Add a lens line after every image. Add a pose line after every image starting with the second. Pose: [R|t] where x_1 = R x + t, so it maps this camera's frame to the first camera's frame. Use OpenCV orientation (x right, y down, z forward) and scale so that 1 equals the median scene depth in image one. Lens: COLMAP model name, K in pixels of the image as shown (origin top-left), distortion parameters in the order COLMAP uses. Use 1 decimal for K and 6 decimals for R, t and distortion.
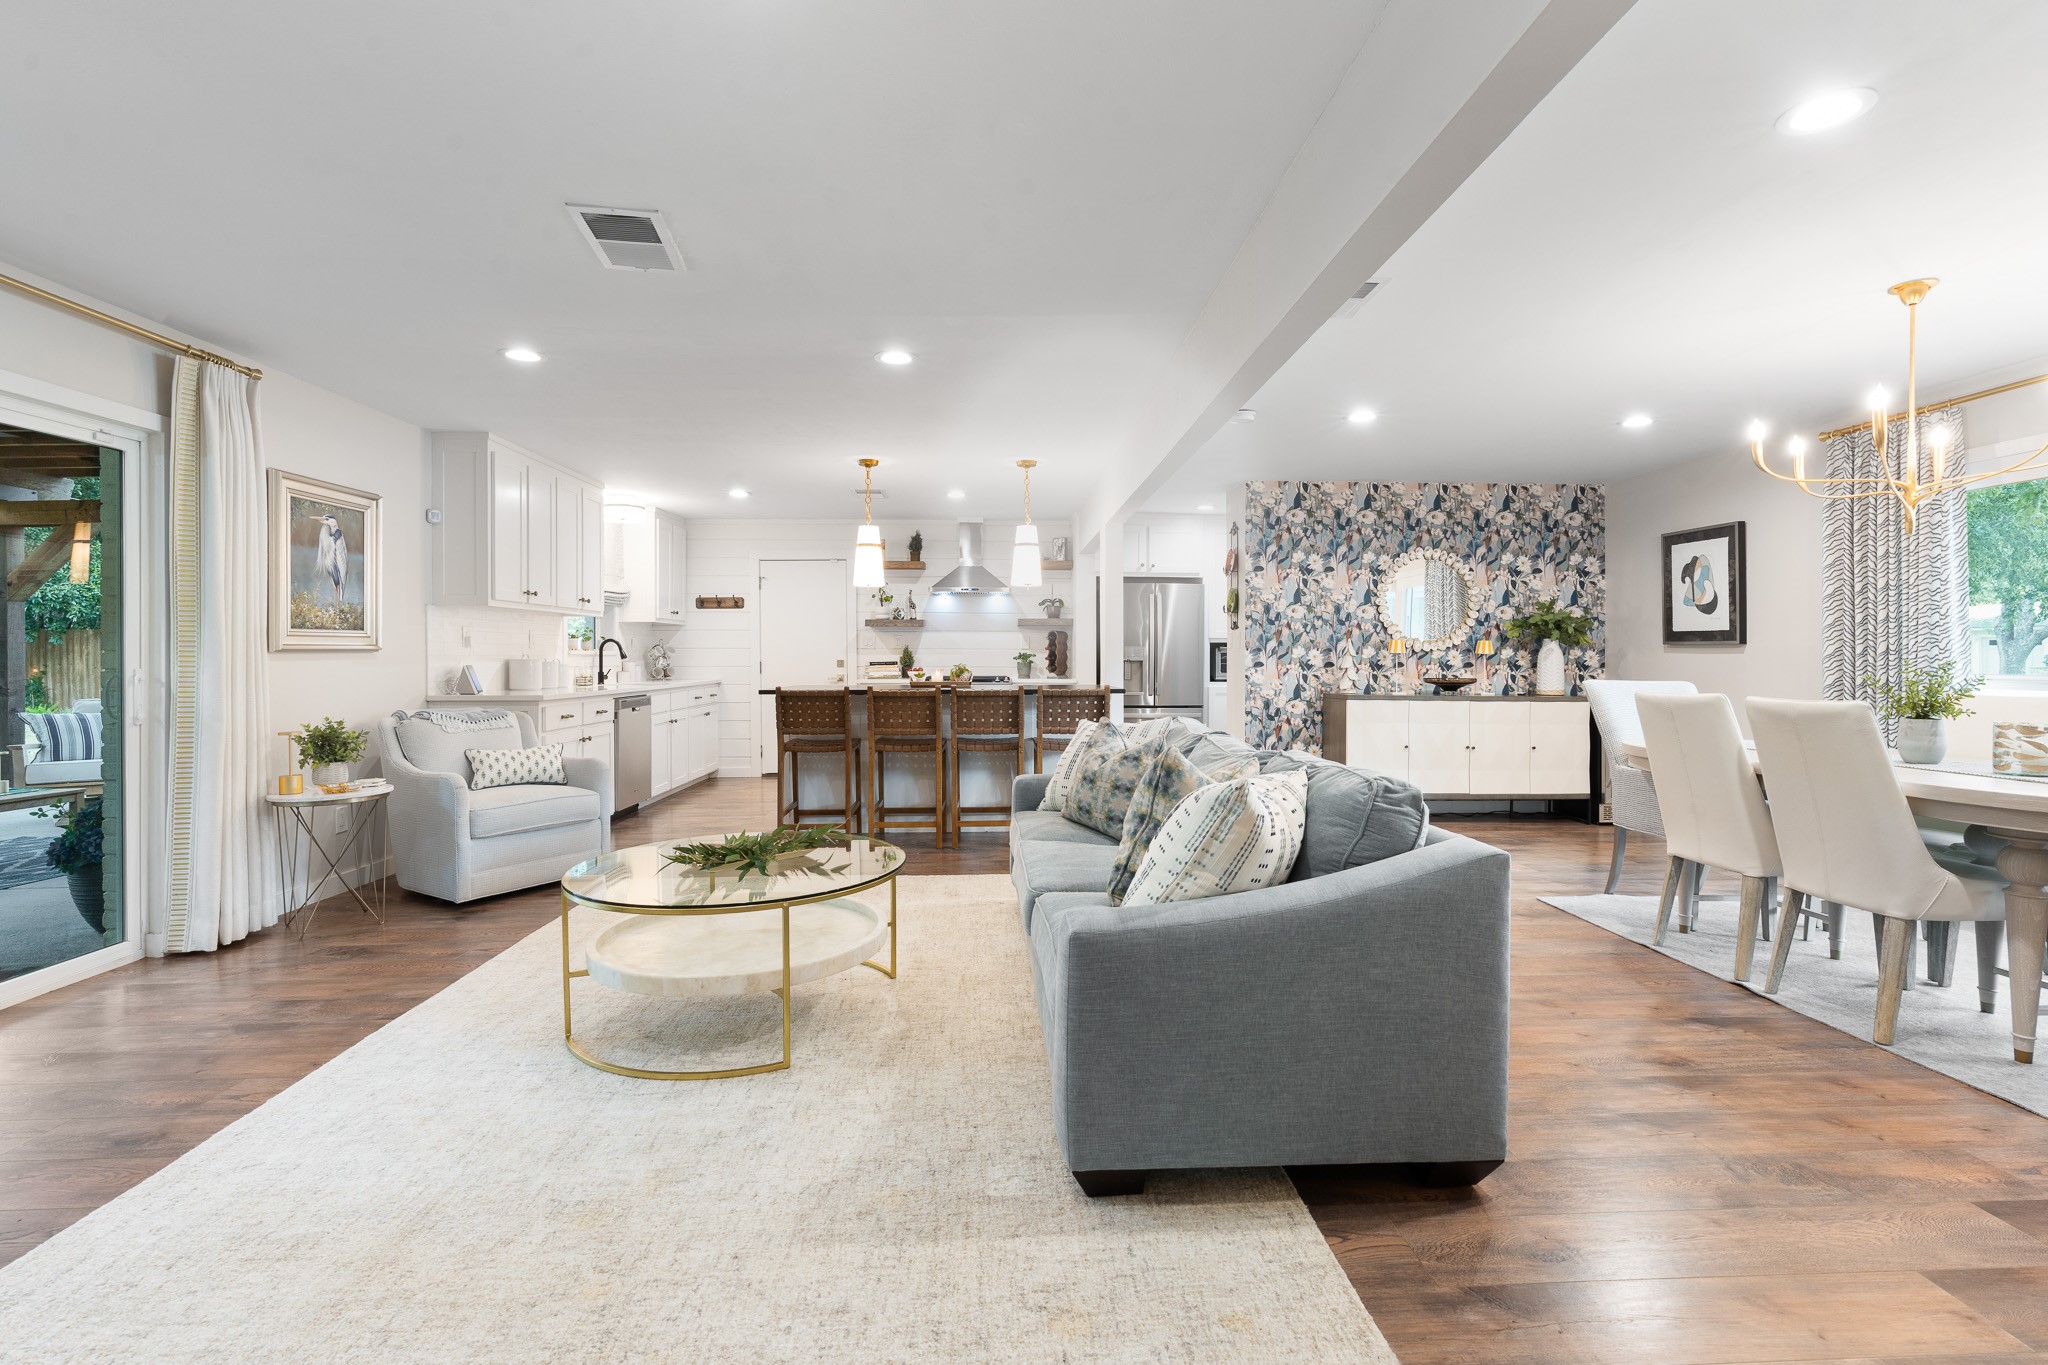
lens RADIAL K [[928.8, 0, 1035.9], [0, 928.8, 661.2], [0, 0, 1]] dist [-0.006450, -0.000275]
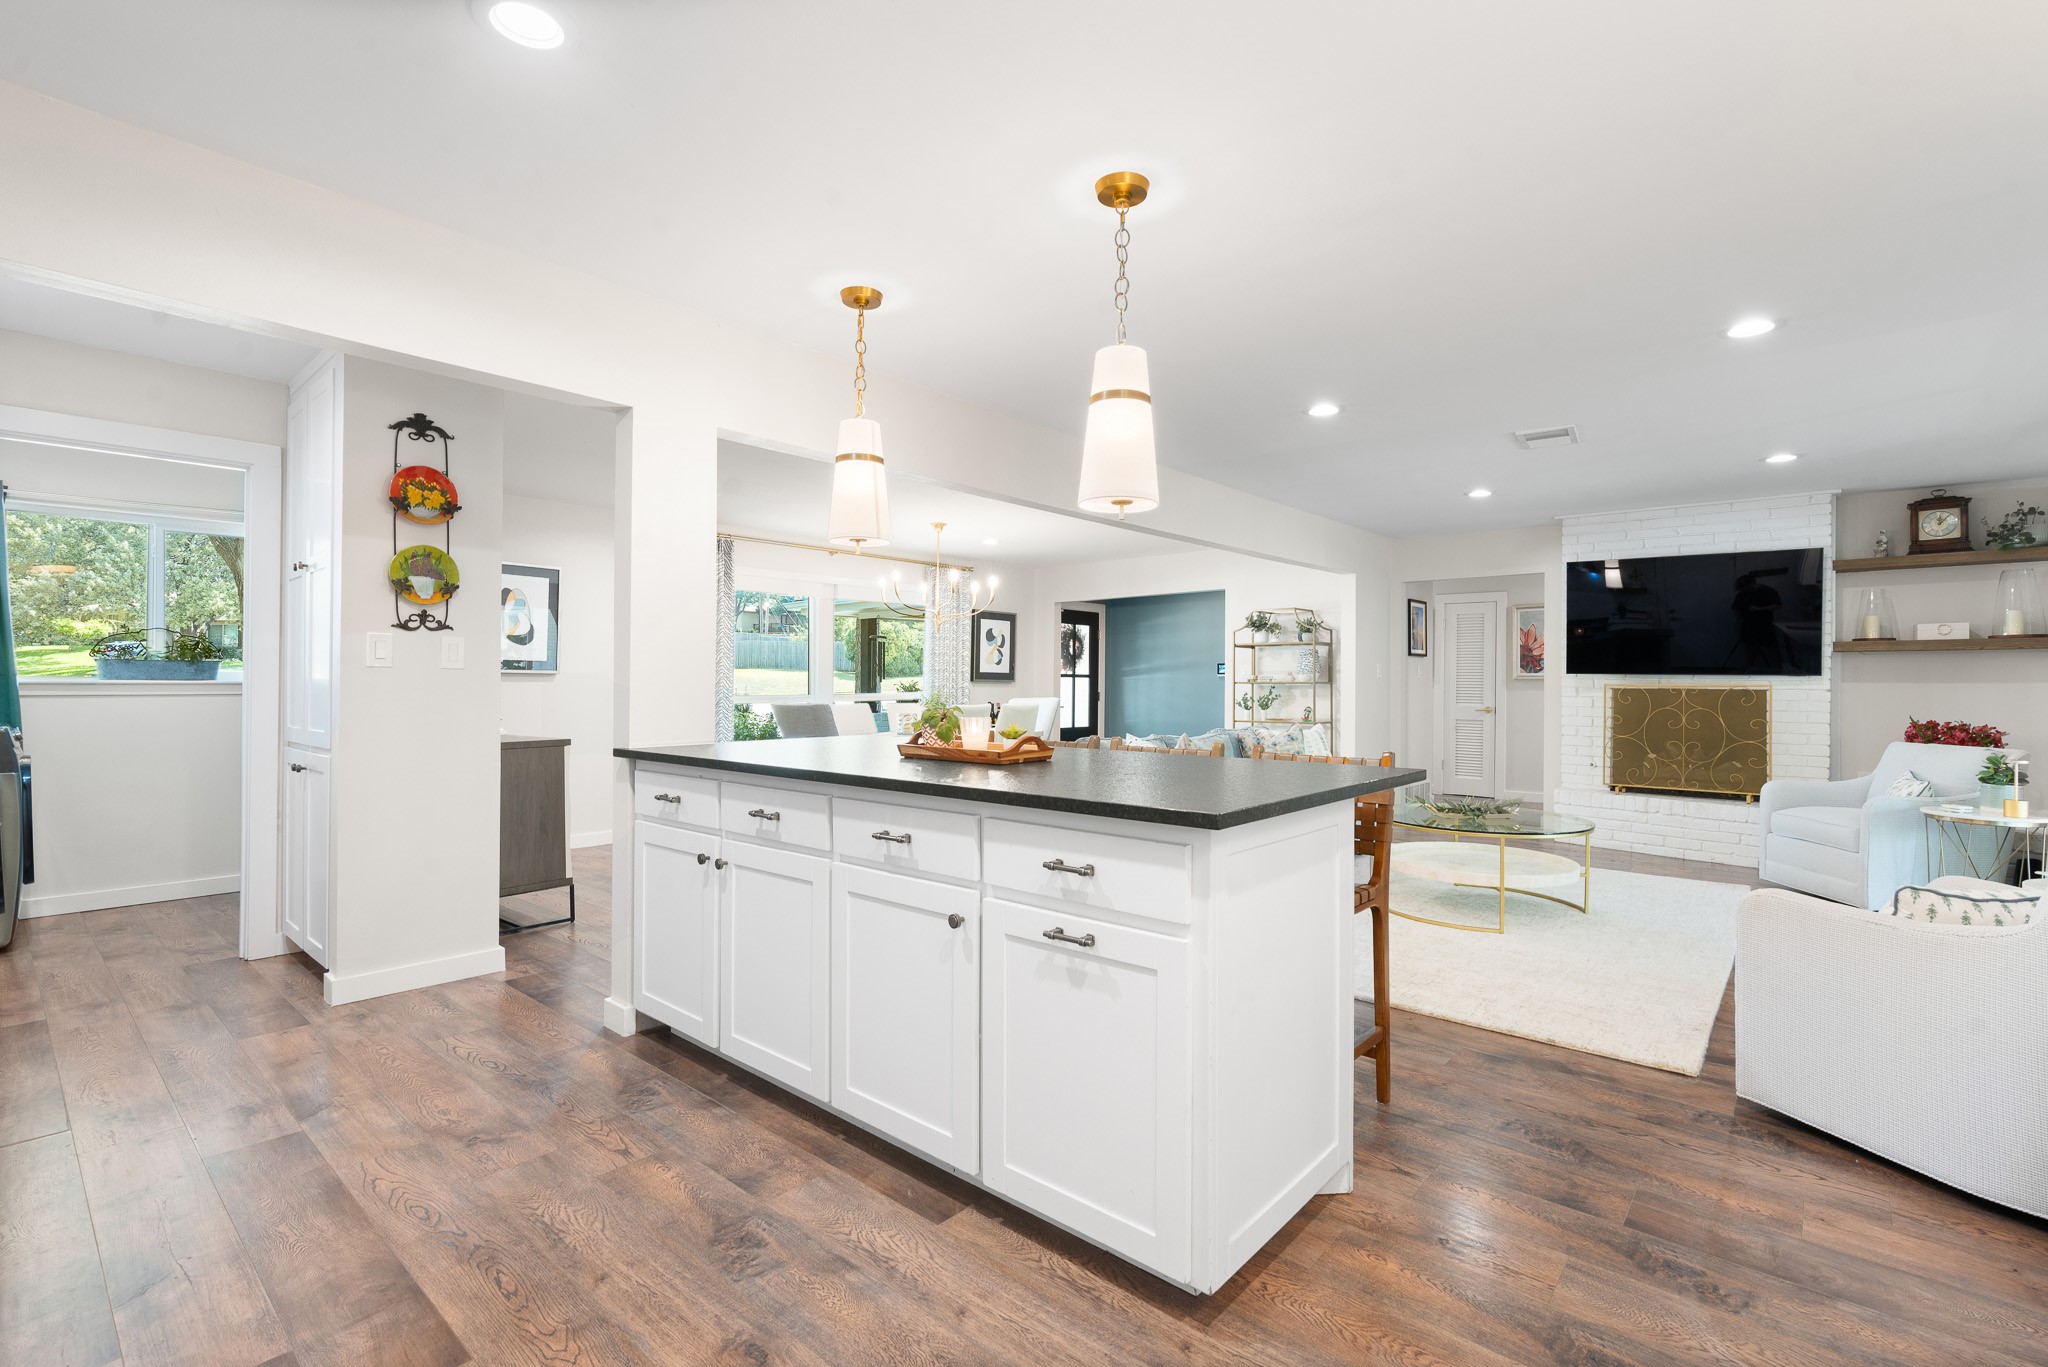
lens RADIAL K [[928.8, 0, 1035.9], [0, 928.8, 662.2], [0, 0, 1]] dist [-0.006450, -0.000275]
pose [[-0.721129, 0.012311, 0.692691, -0.575319], [-0.000868, 0.999825, -0.018674, -0.012653], [-0.692800, -0.014068, -0.720992, 1.737548]]
